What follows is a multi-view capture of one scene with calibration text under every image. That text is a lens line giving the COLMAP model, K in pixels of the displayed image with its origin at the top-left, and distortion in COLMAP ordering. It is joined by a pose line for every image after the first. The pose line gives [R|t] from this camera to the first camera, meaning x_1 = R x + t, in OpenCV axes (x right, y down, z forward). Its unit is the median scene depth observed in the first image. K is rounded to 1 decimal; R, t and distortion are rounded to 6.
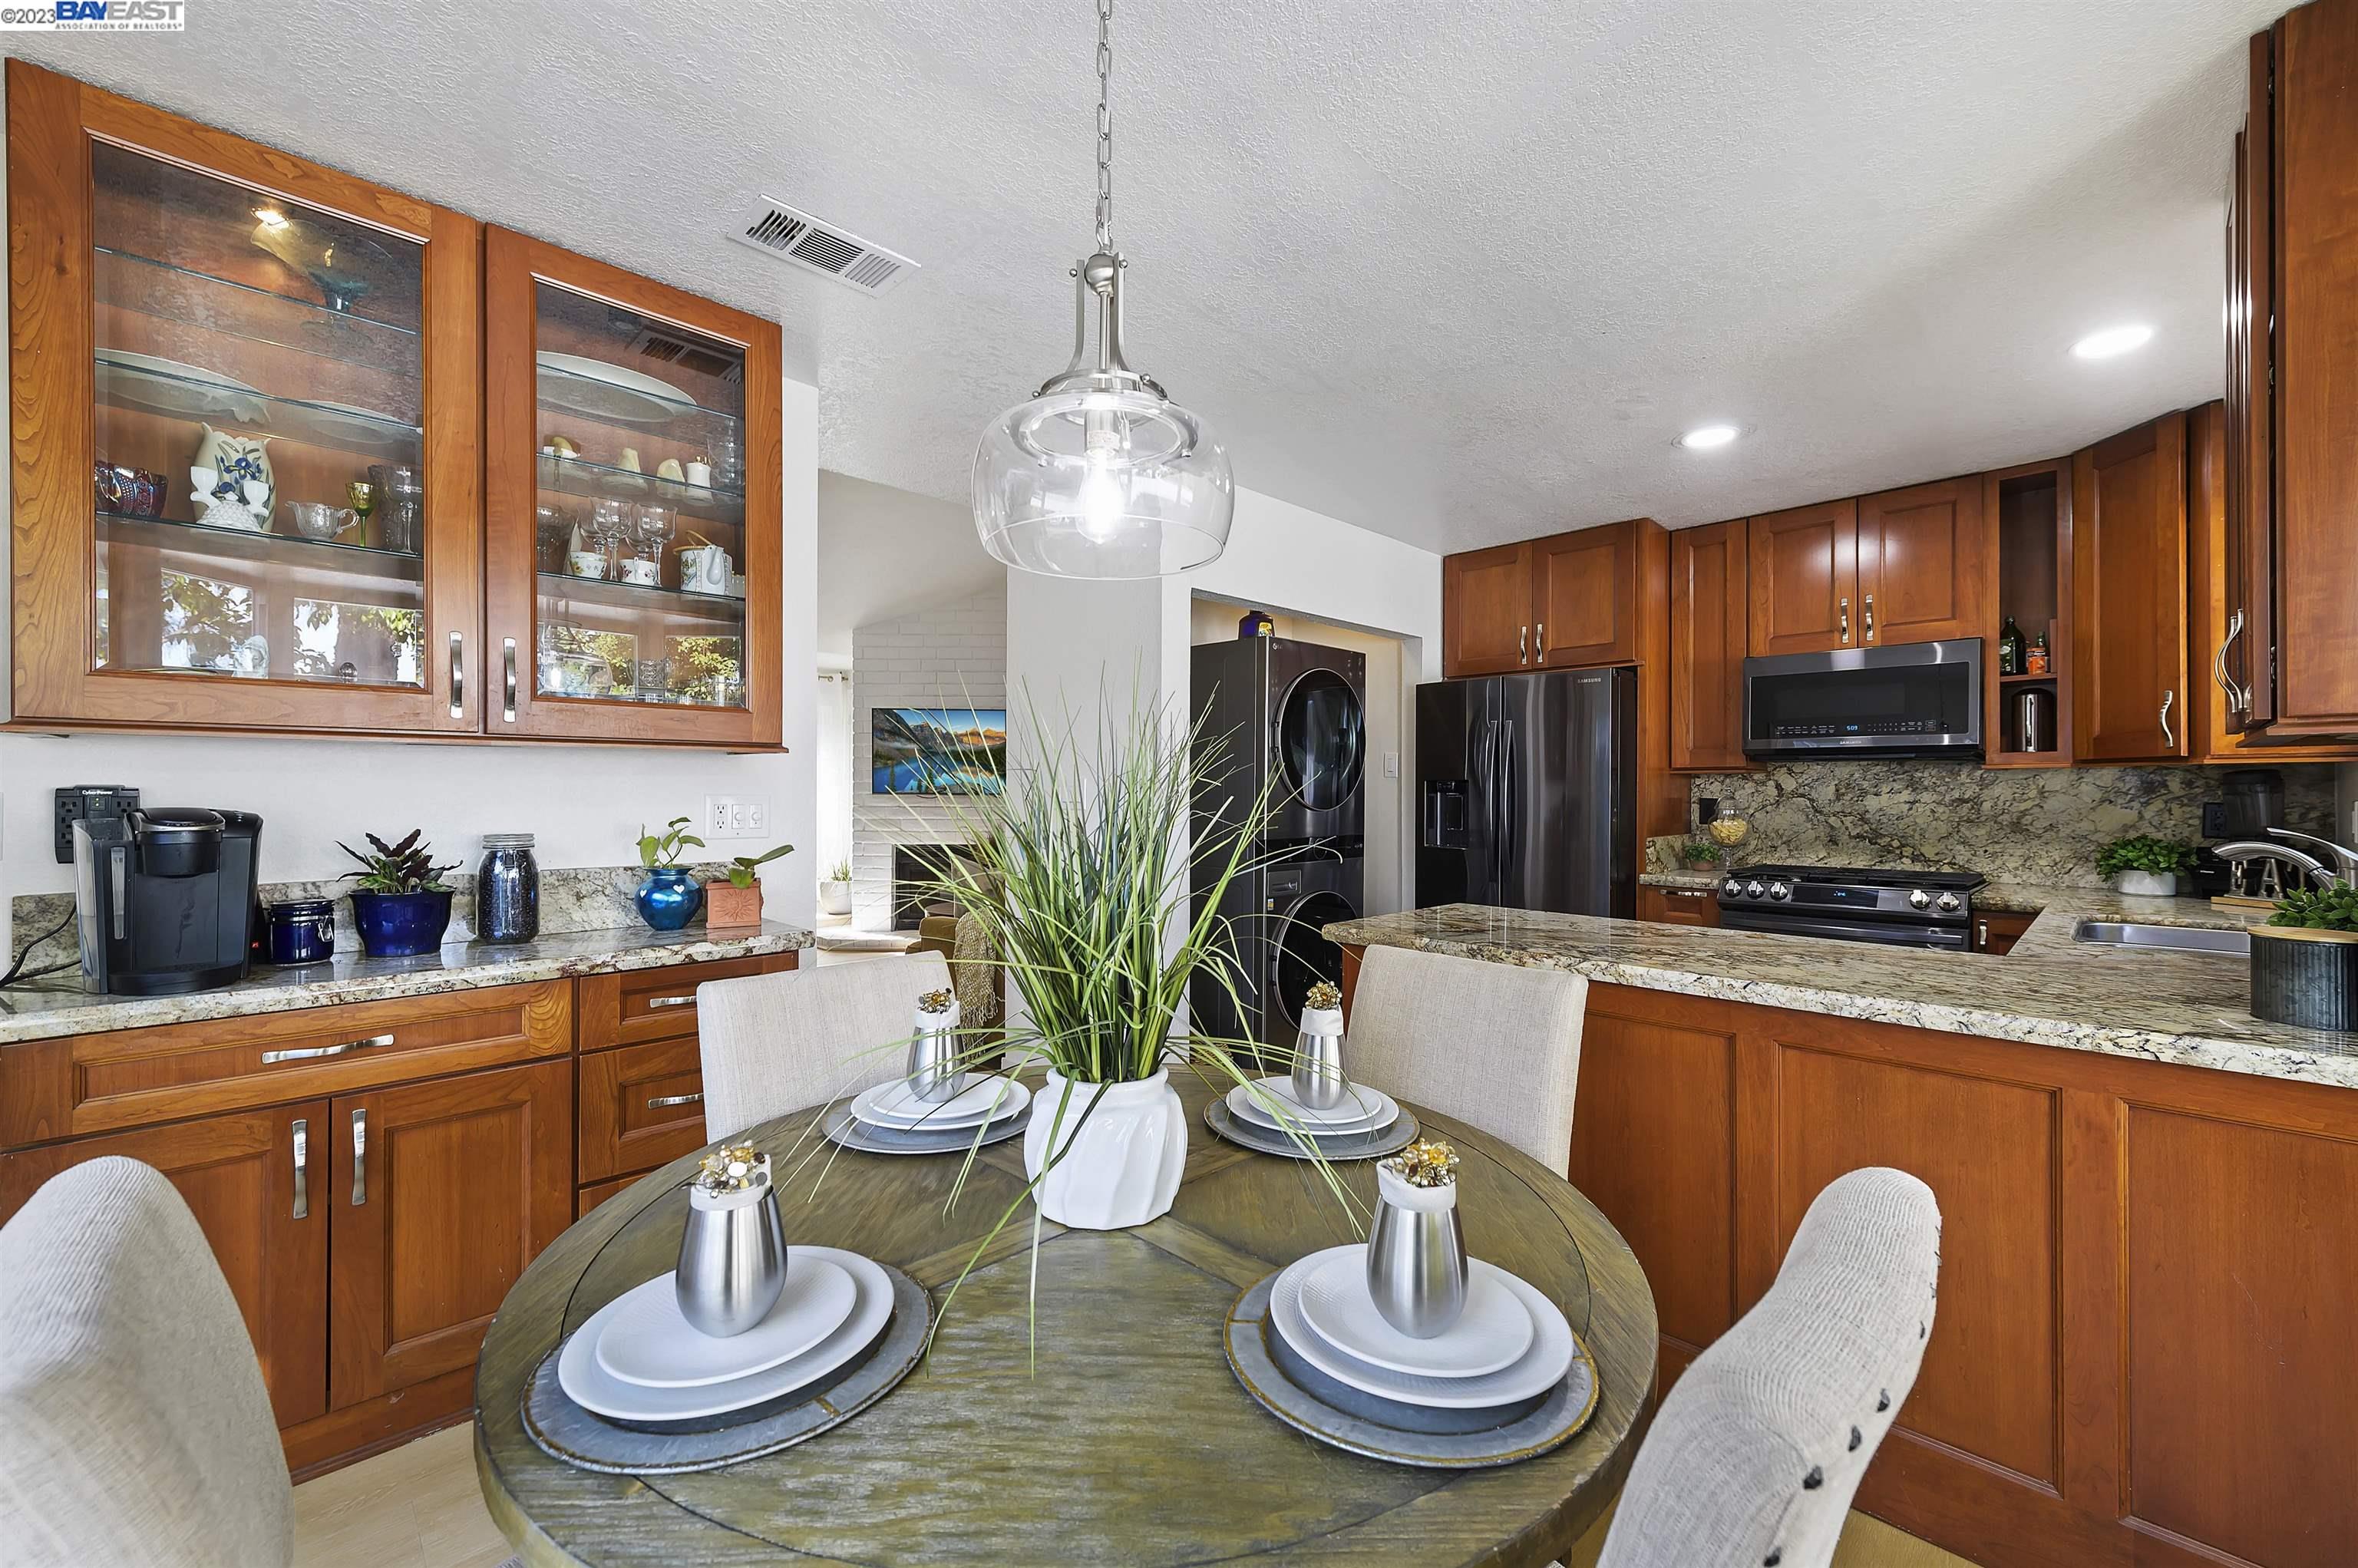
lens RADIAL K [[953.0, 0, 1162.6], [0, 953.0, 785.3], [0, 0, 1]] dist [0.003987, -0.002221]
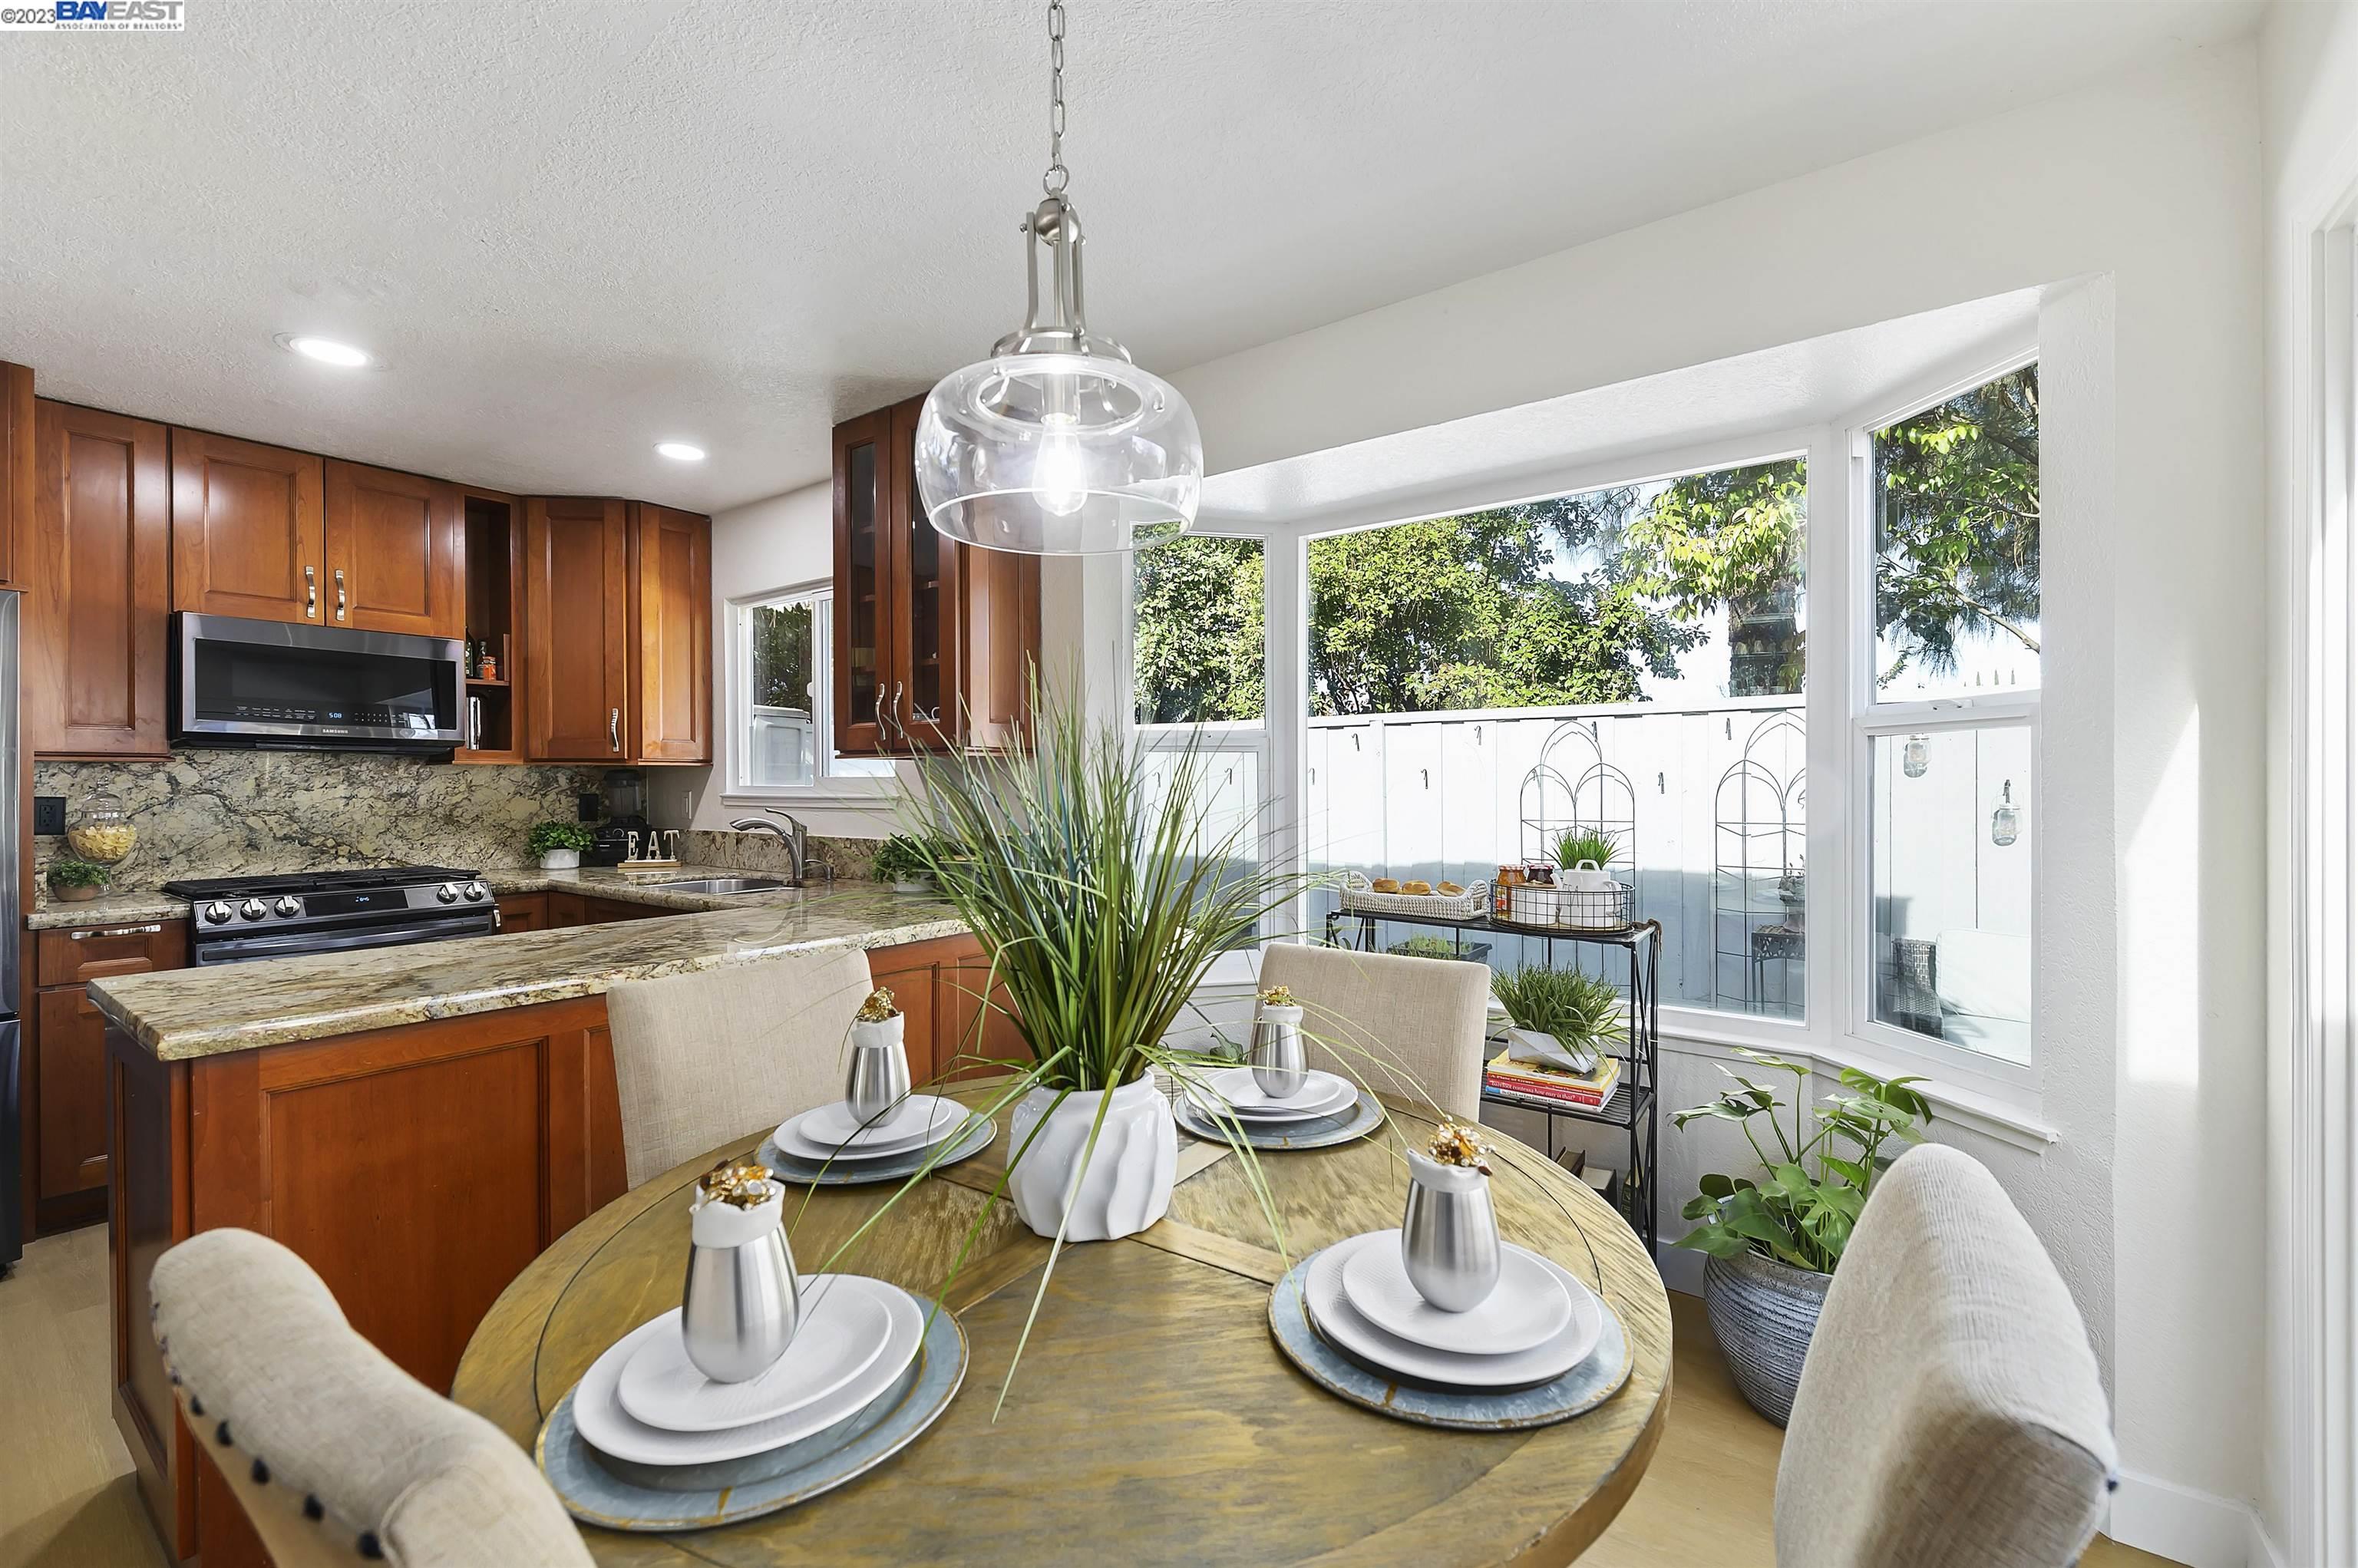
lens RADIAL K [[953.0, 0, 1185.2], [0, 953.0, 787.6], [0, 0, 1]] dist [0.003987, -0.002221]
pose [[-0.170195, -0.002892, 0.985406, -0.291807], [-0.000903, 0.999996, 0.002779, 0.004667], [-0.985410, -0.000417, -0.170197, 0.356626]]
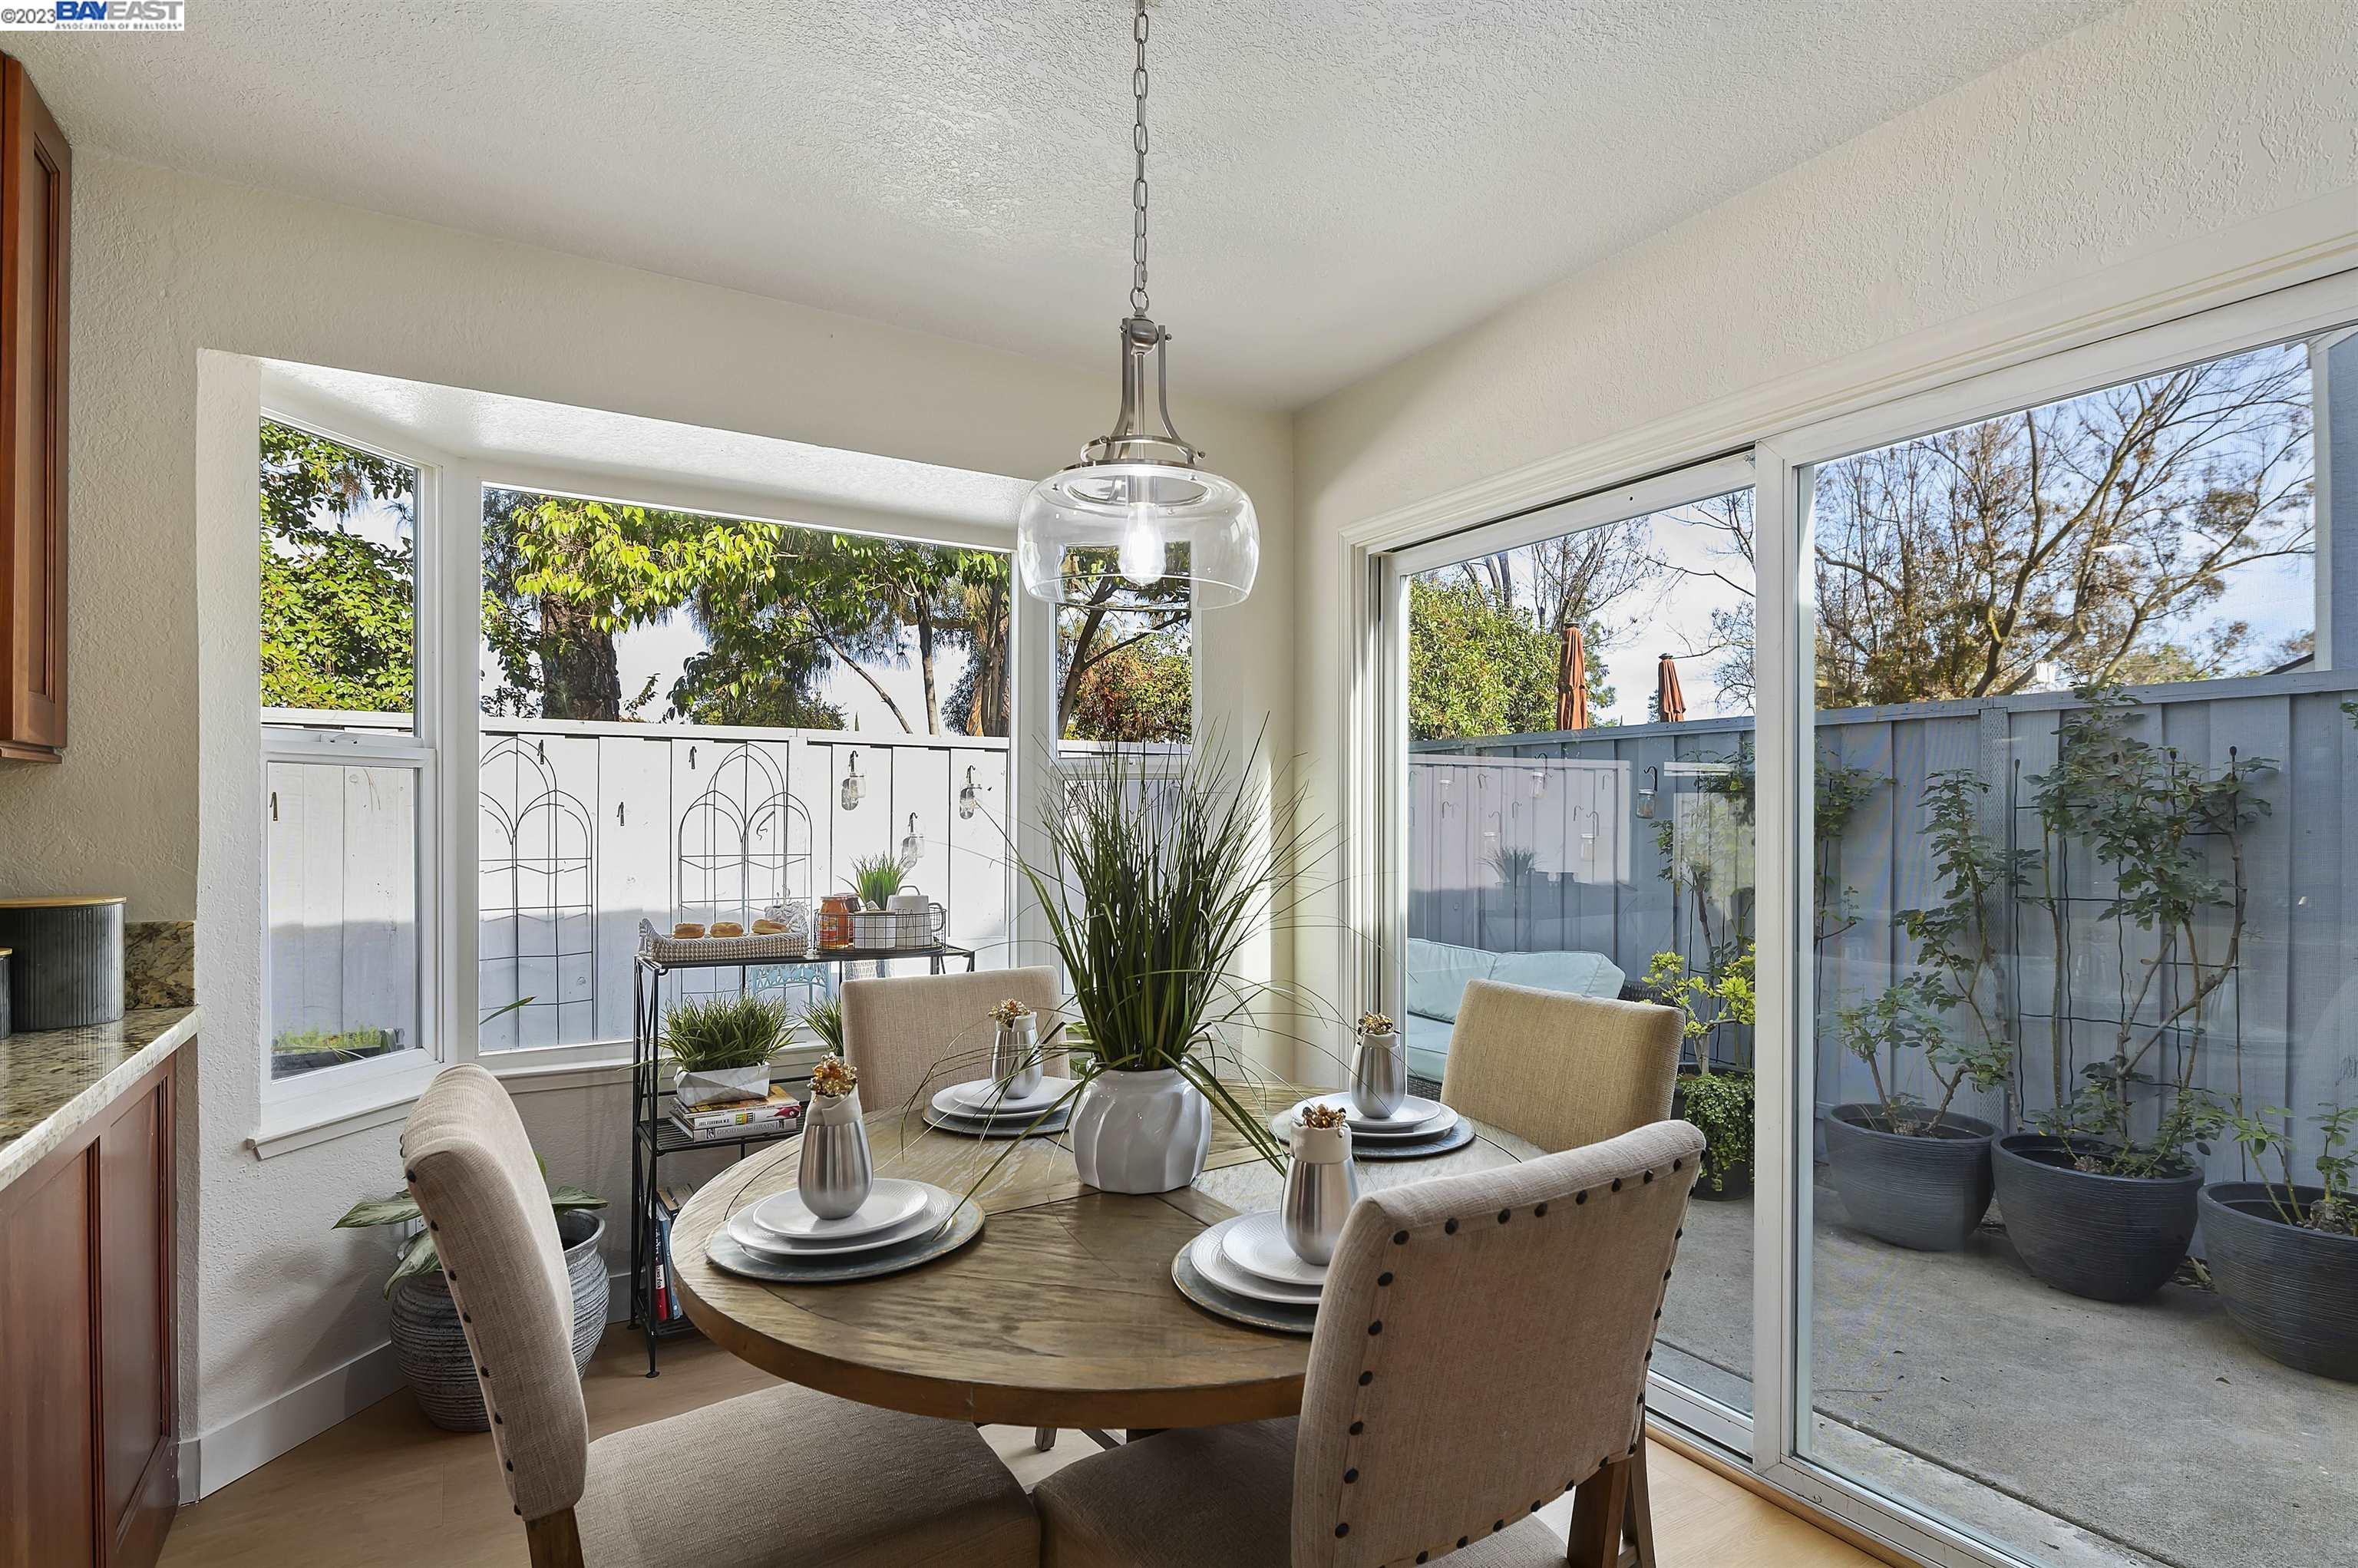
lens RADIAL K [[1198.0, 0, 1189.6], [0, 1198.0, 819.8], [0, 0, 1]] dist [-0.004842, -0.001254]
pose [[-0.976984, -0.002801, 0.213295, -0.111210], [-0.002909, 0.999996, -0.000193, 0.006299], [-0.213293, -0.000809, -0.976988, 0.761930]]
